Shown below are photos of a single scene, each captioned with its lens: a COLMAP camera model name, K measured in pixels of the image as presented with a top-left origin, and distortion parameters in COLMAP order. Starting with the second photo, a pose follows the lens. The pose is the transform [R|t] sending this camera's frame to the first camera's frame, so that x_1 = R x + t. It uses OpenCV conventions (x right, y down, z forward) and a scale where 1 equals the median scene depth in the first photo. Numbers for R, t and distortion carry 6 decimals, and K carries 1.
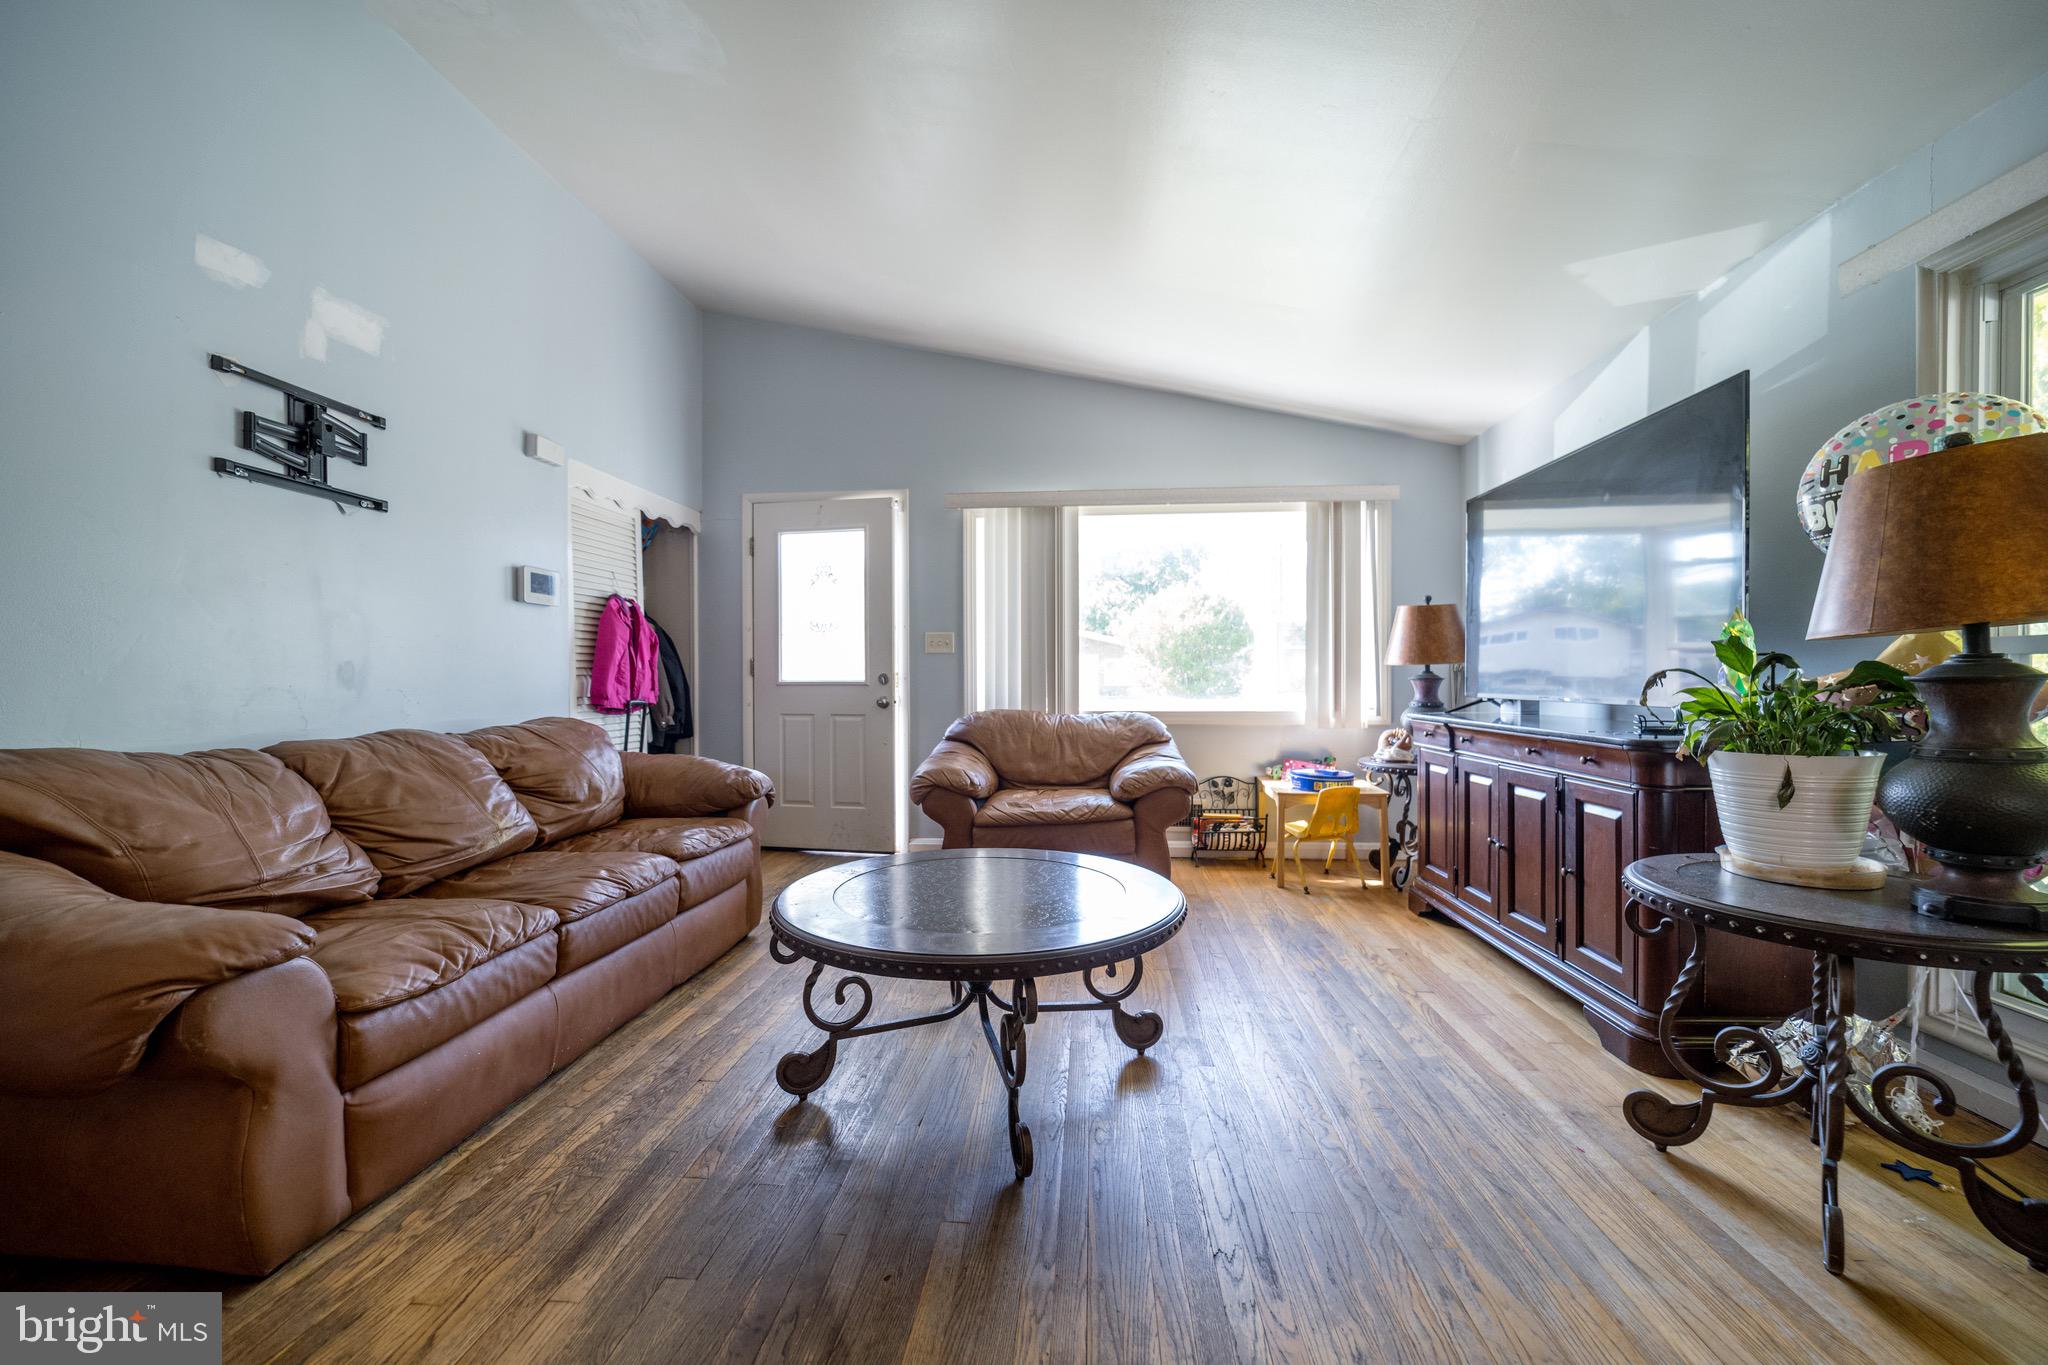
lens RADIAL K [[793.3, 0, 1010.3], [0, 793.3, 692.3], [0, 0, 1]] dist [-0.027694, 0.007890]
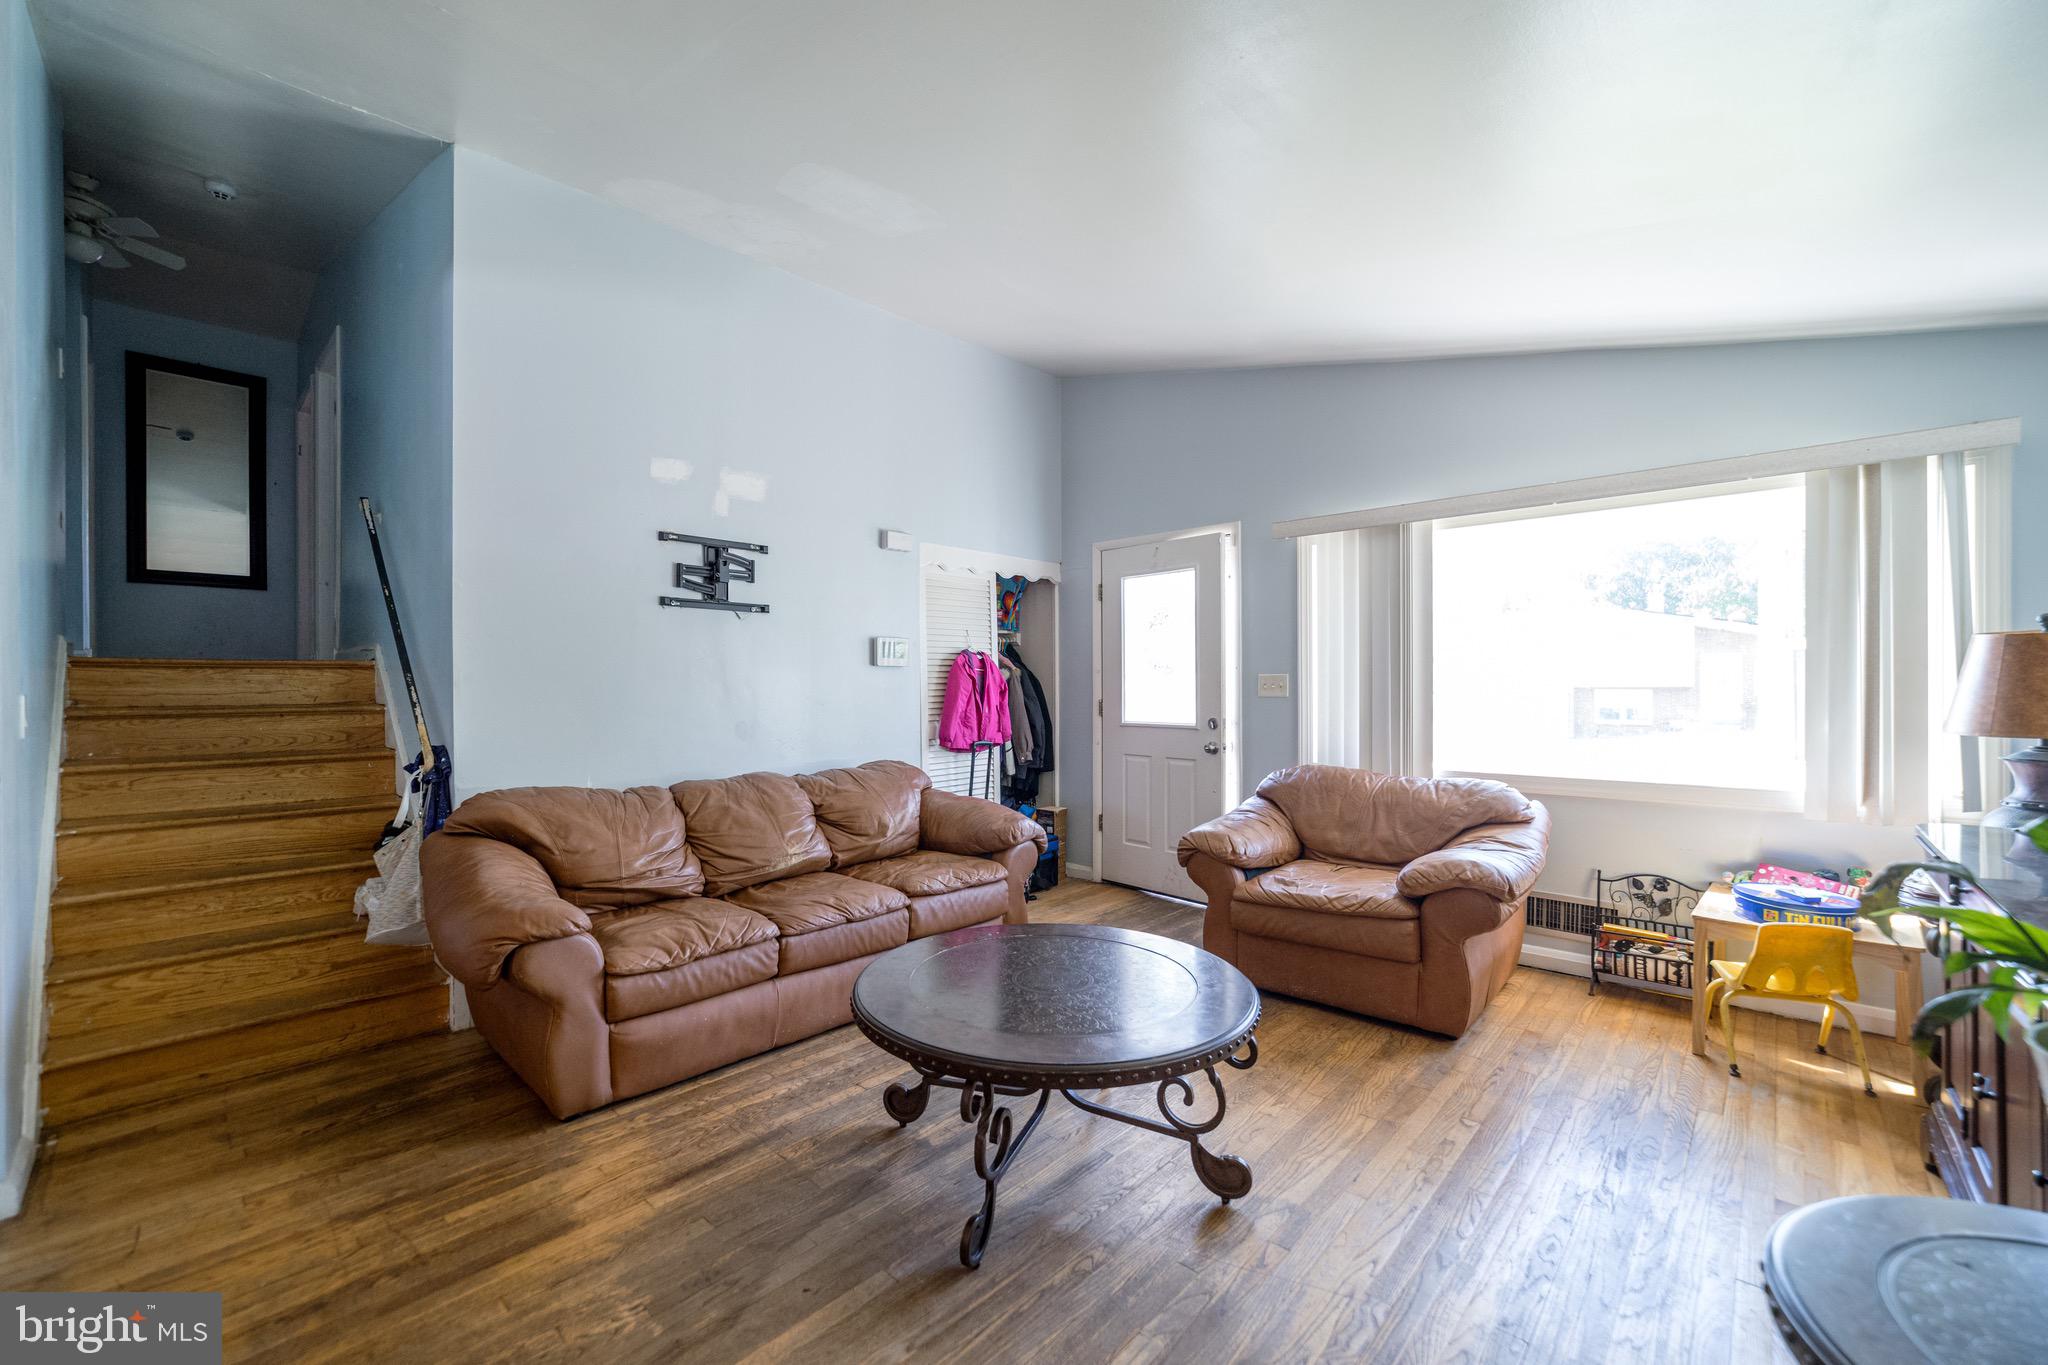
lens RADIAL K [[823.4, 0, 983.9], [0, 823.4, 693.1], [0, 0, 1]] dist [-0.029412, 0.006969]
pose [[0.780207, 0.003211, -0.625513, 0.417643], [-0.005339, 0.999985, -0.001526, -0.086648], [0.625499, 0.004530, 0.780212, 0.094696]]
